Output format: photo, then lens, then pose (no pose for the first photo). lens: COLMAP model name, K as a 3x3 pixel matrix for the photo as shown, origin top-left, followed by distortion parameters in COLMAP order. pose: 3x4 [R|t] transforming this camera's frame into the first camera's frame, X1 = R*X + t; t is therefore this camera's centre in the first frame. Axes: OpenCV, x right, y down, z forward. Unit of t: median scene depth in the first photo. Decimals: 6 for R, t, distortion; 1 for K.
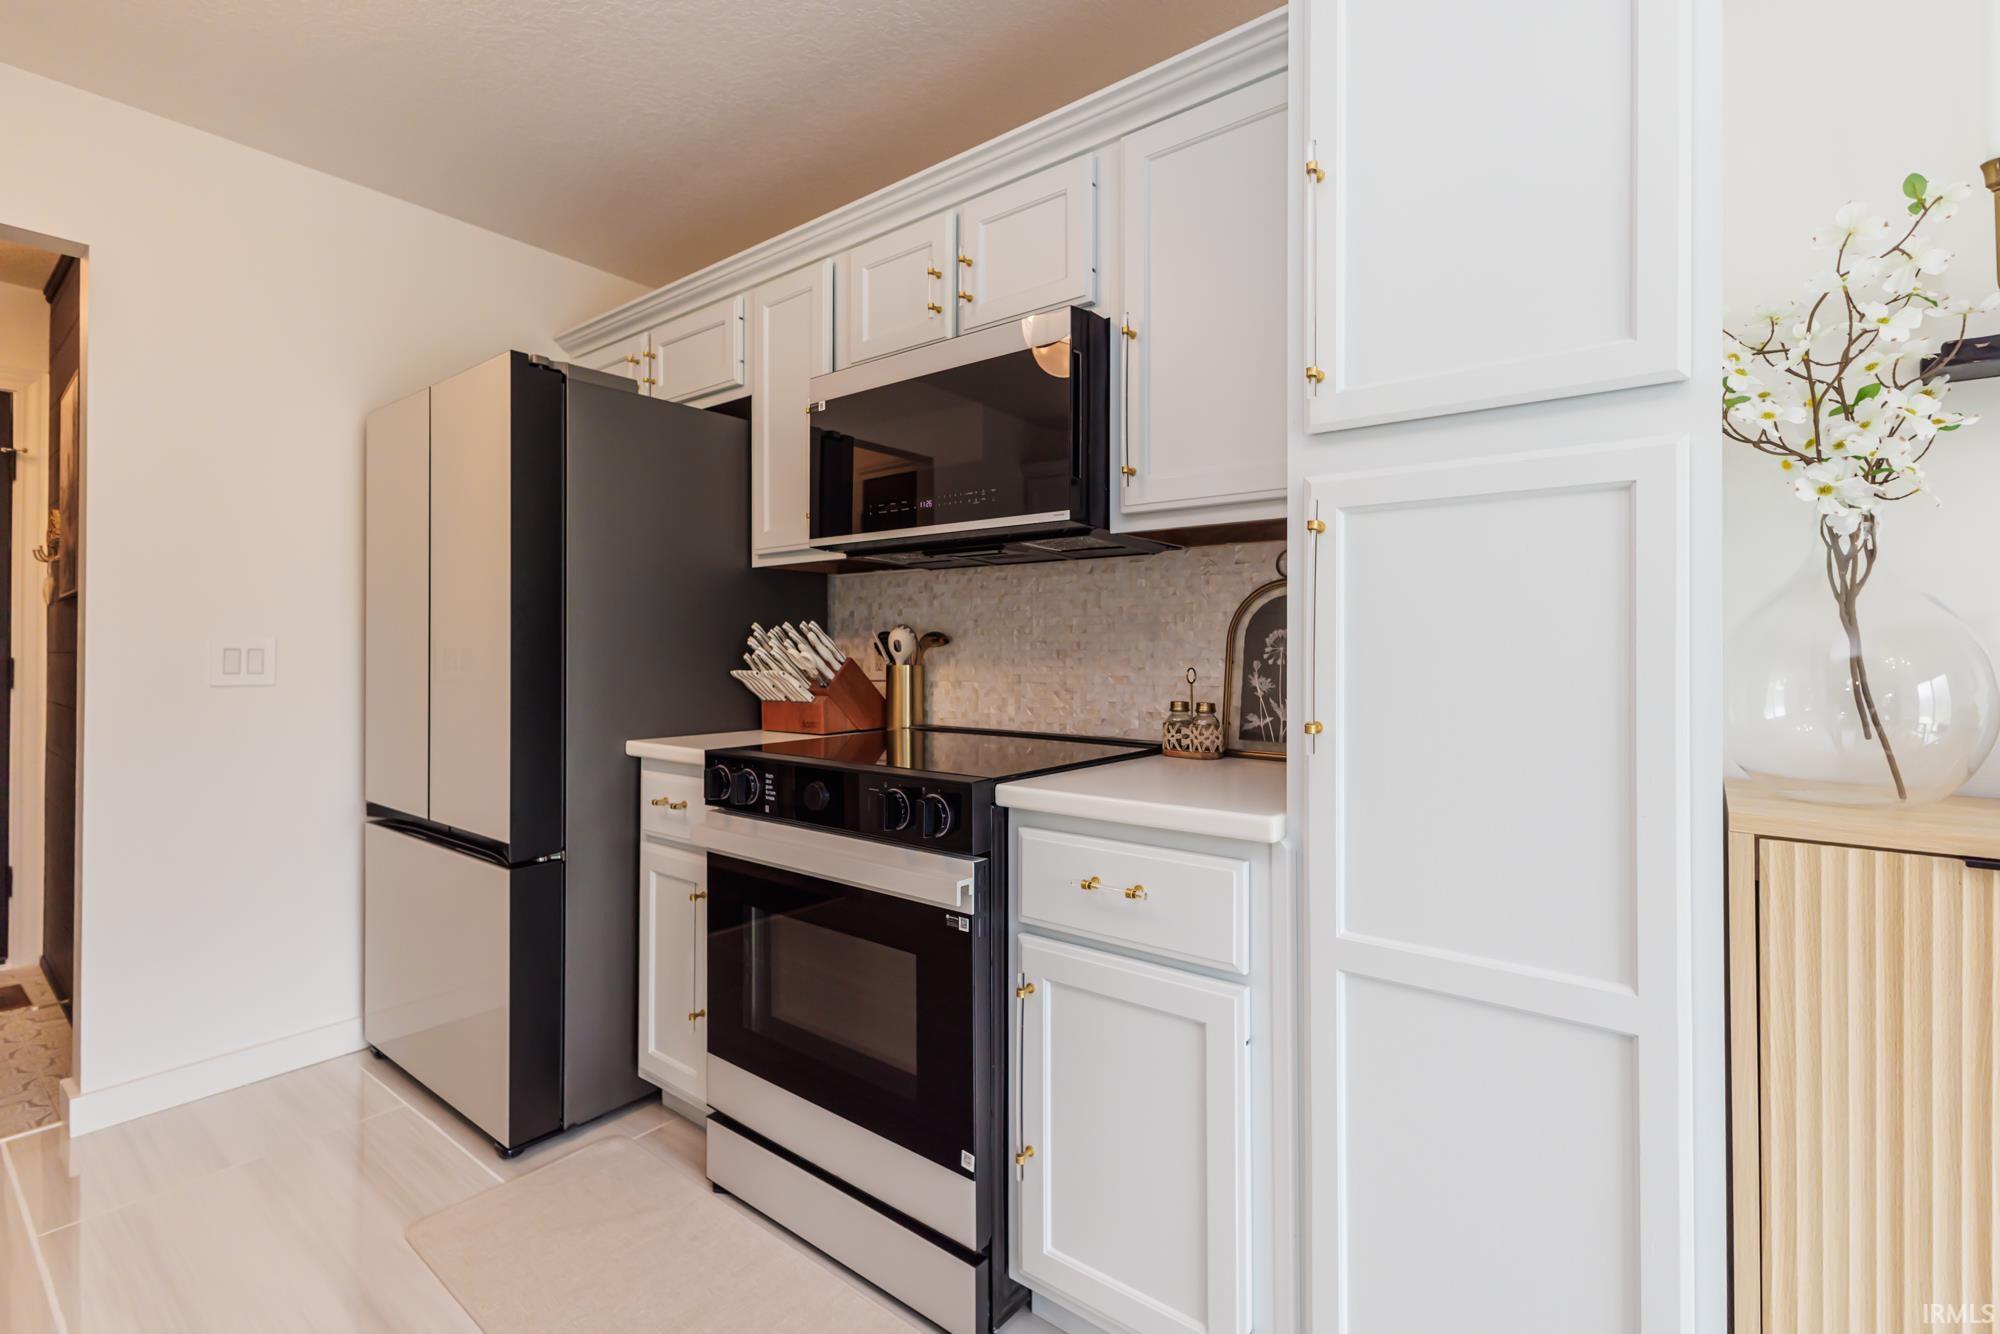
lens RADIAL K [[877.0, 0, 1045.3], [0, 877.0, 646.3], [0, 0, 1]] dist [0.011473, 0.000072]
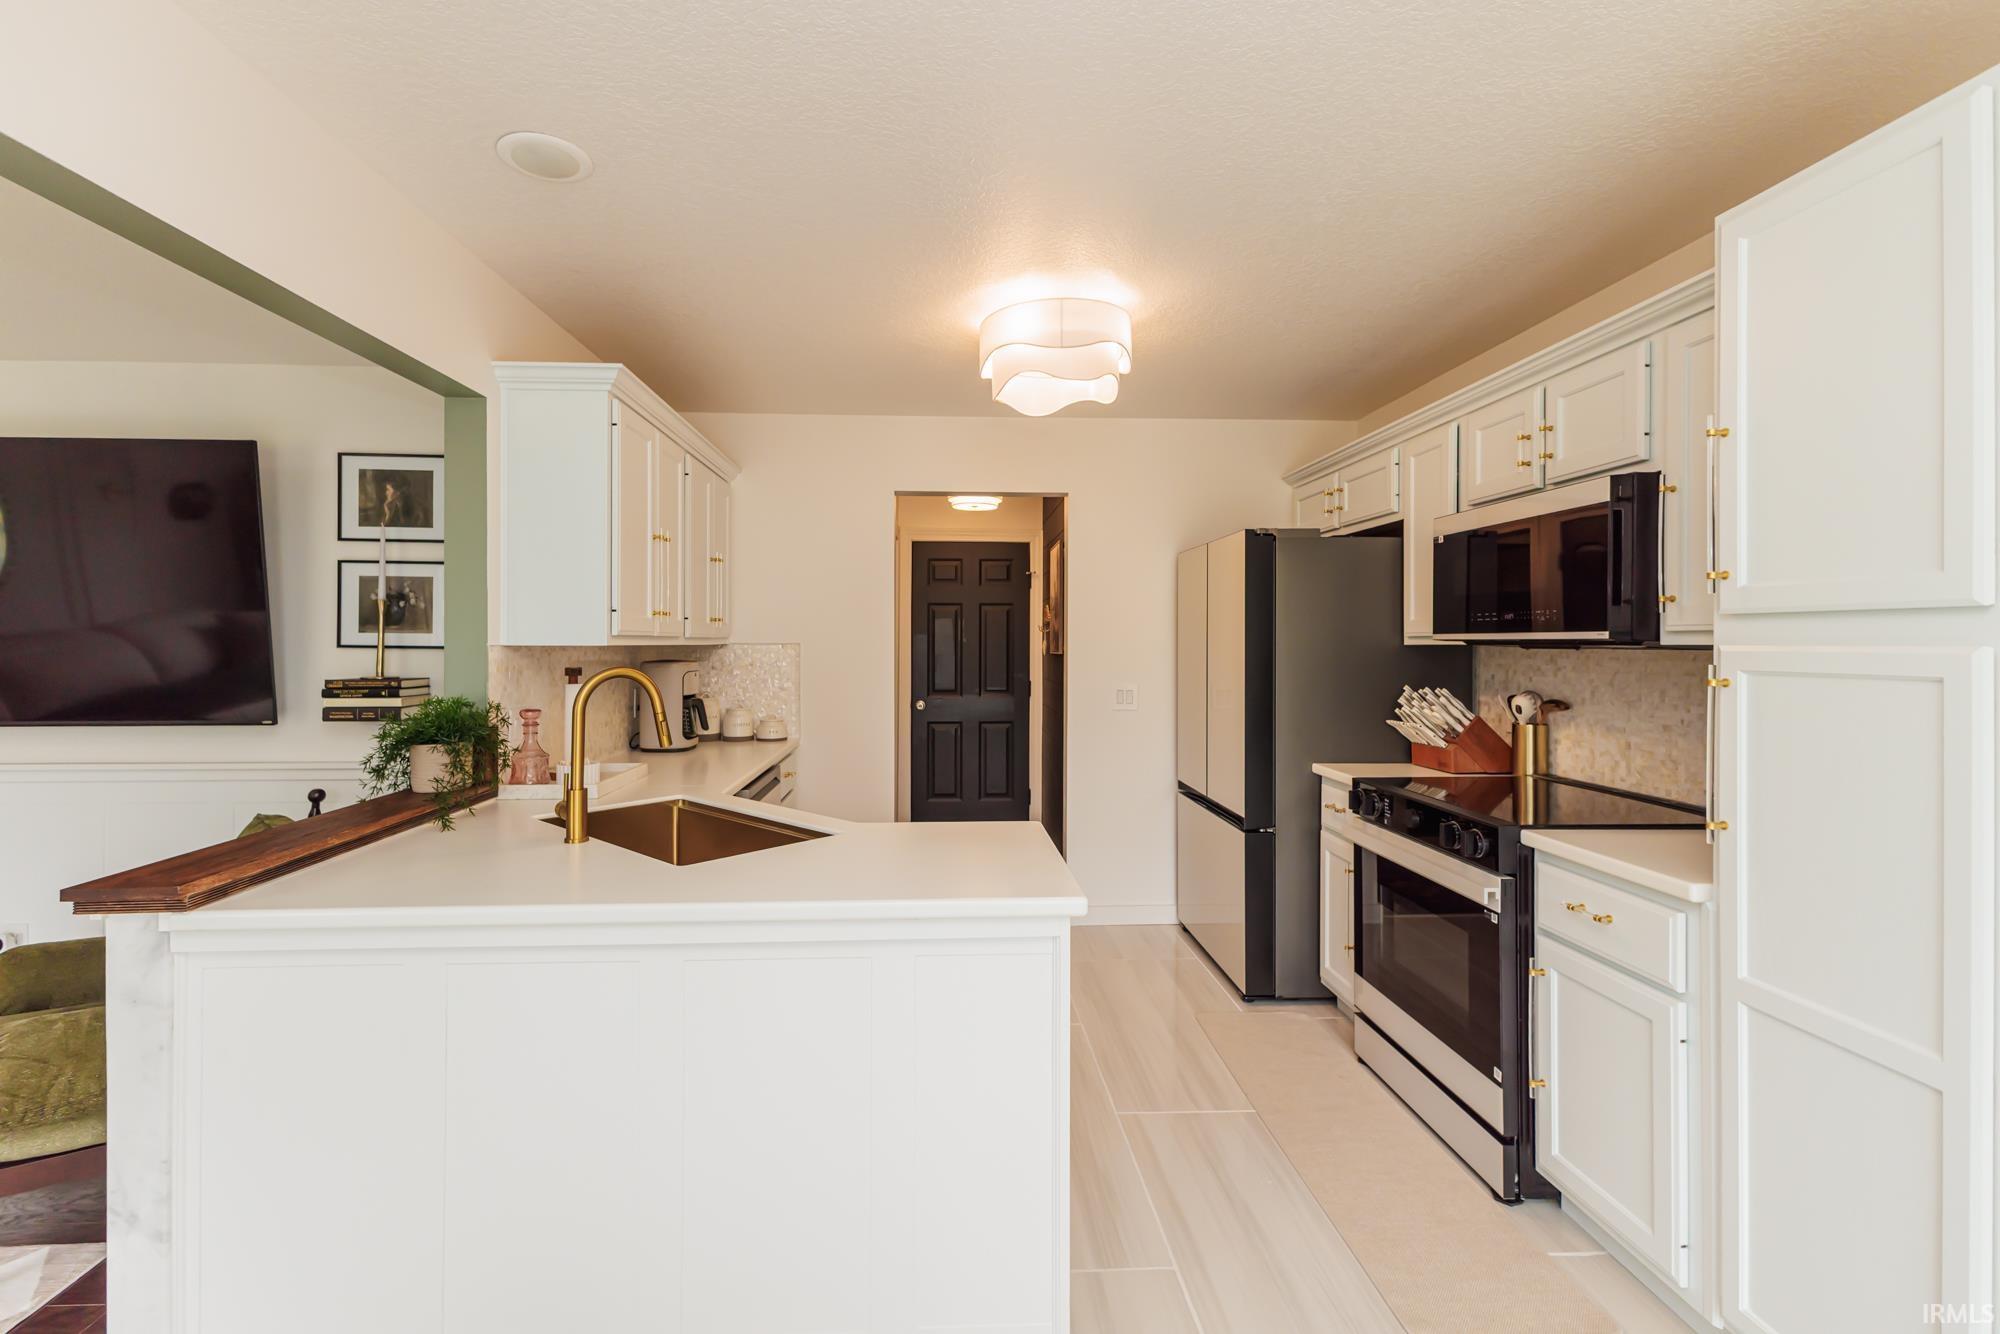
lens RADIAL K [[874.3, 0, 974.3], [0, 874.3, 643.8], [0, 0, 1]] dist [0.012474, -0.000145]
pose [[0.631043, 0.000559, -0.775748, 0.361834], [0.001880, 0.999996, 0.002250, -0.113291], [0.775746, -0.002878, 0.631039, -0.456519]]
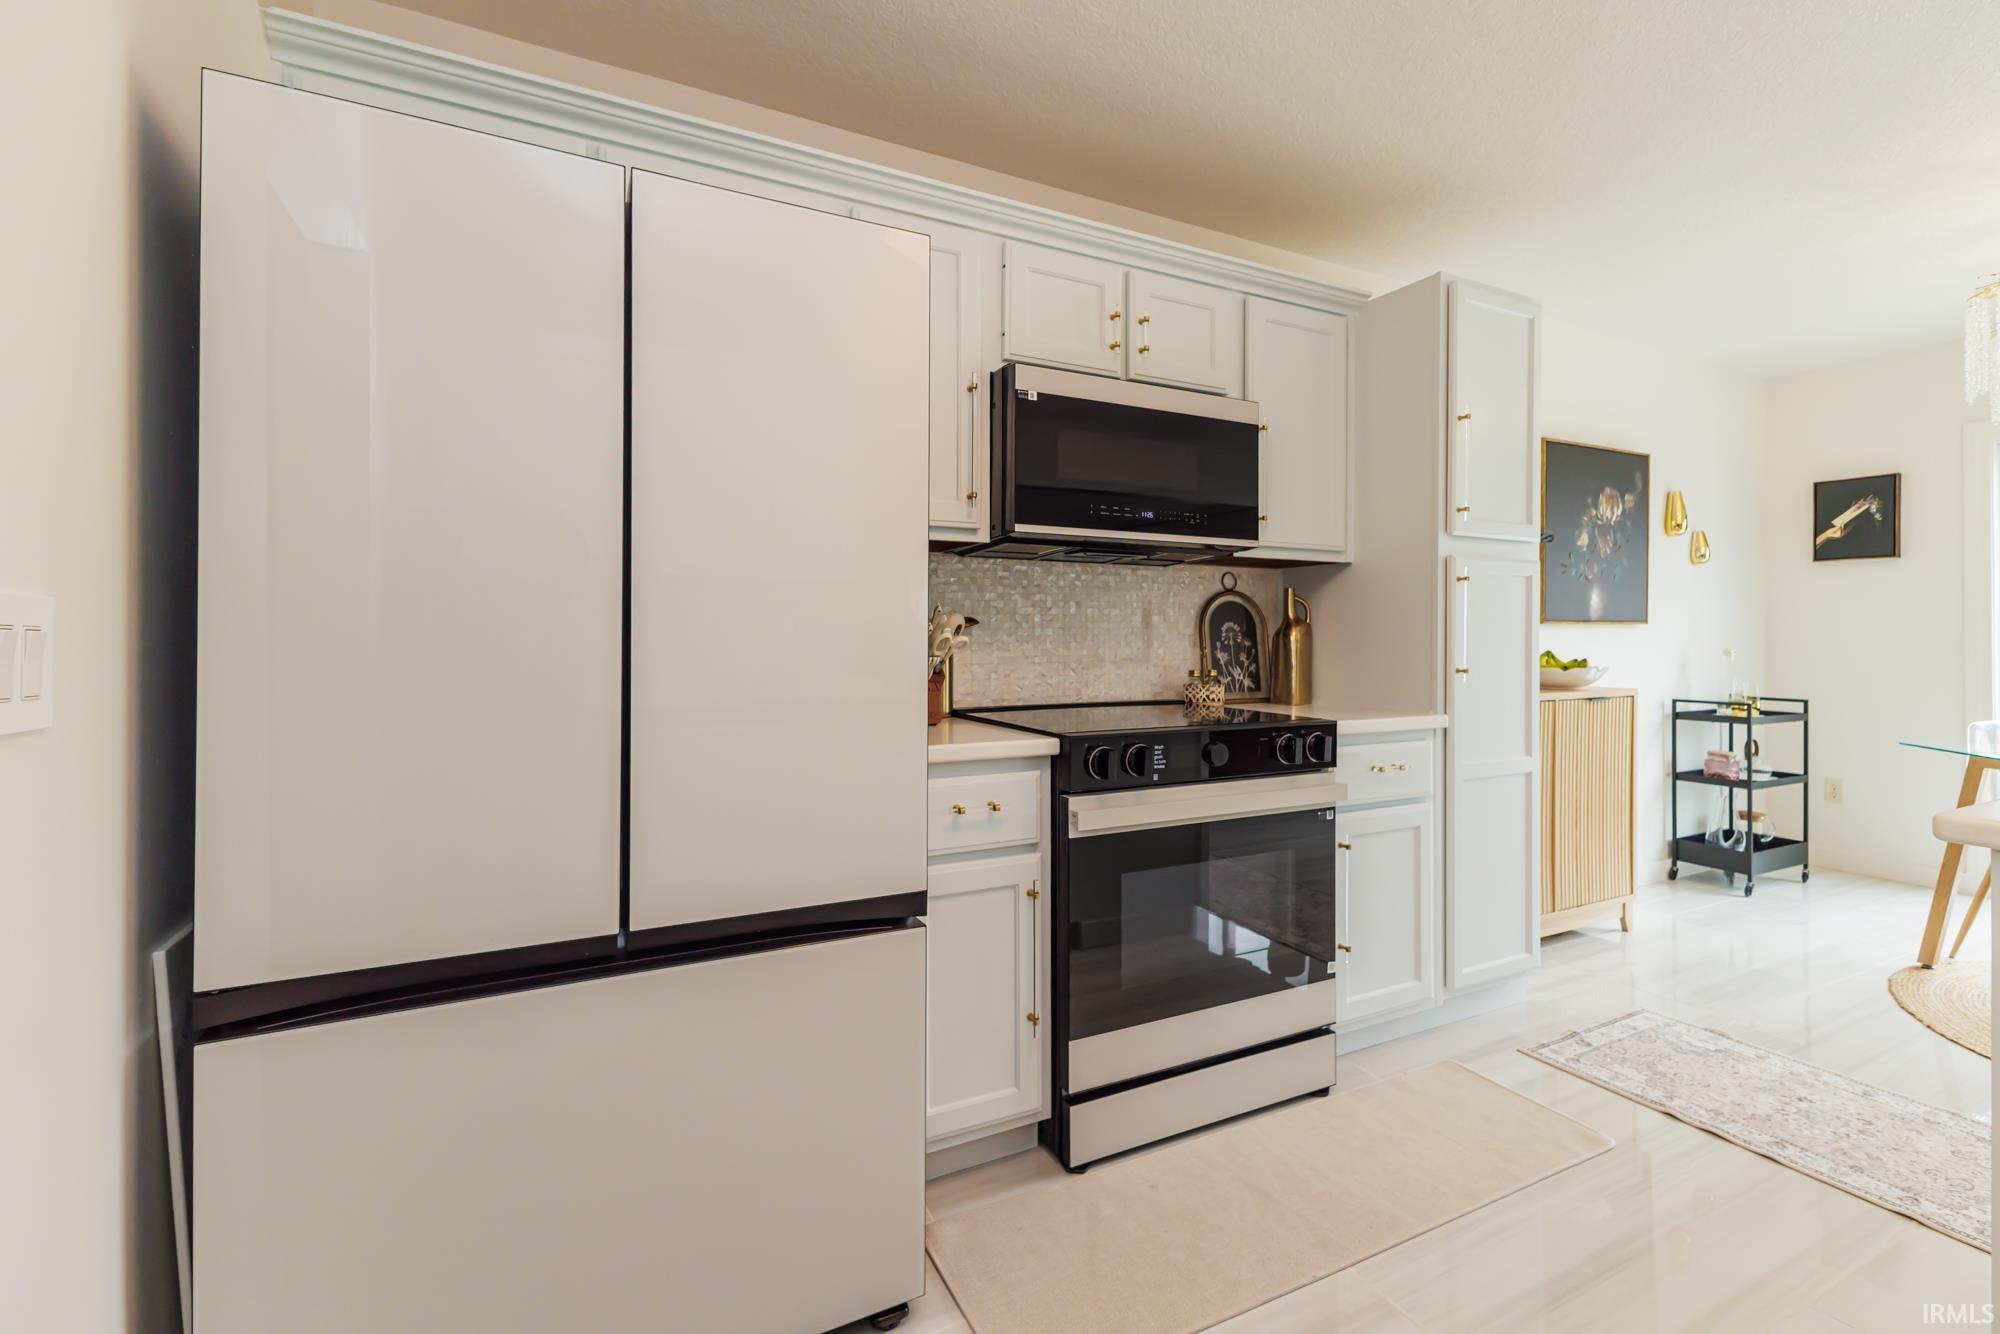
lens RADIAL K [[879.0, 0, 996.6], [0, 879.0, 633.6], [0, 0, 1]] dist [0.003512, -0.000253]
pose [[0.448715, 0.003731, 0.893667, -1.200140], [-0.005807, 0.999982, -0.001259, 0.005254], [-0.893656, -0.004625, 0.448729, 0.583768]]
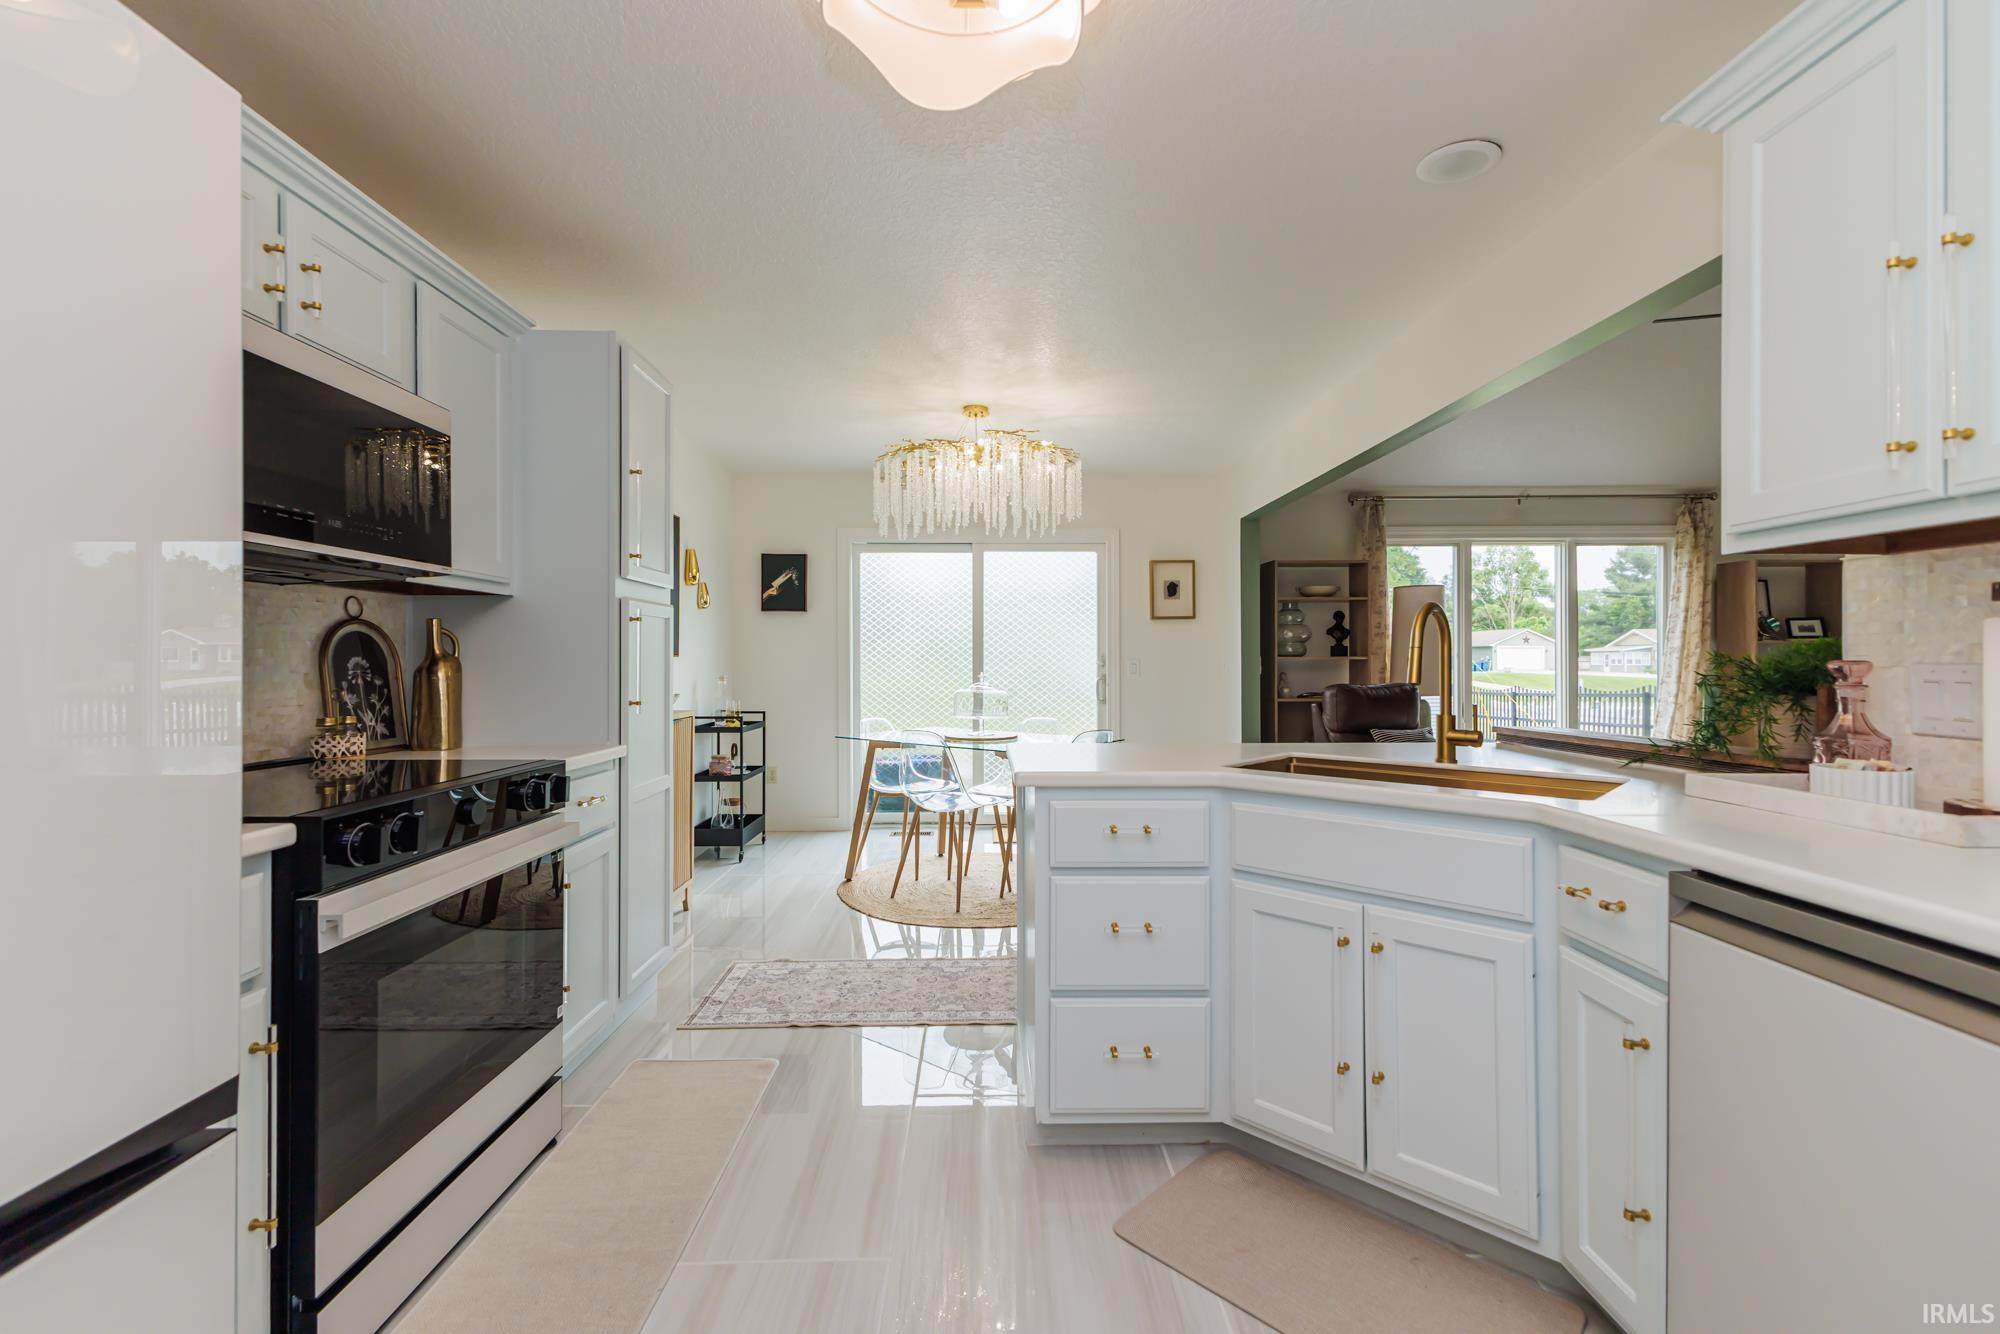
lens RADIAL K [[876.5, 0, 1006.0], [0, 876.5, 661.7], [0, 0, 1]] dist [0.016672, 0.000076]
pose [[-0.613688, 0.000673, 0.789549, -1.223020], [-0.001135, 0.999998, -0.001734, -0.009878], [-0.789548, -0.001960, -0.613685, 0.925021]]
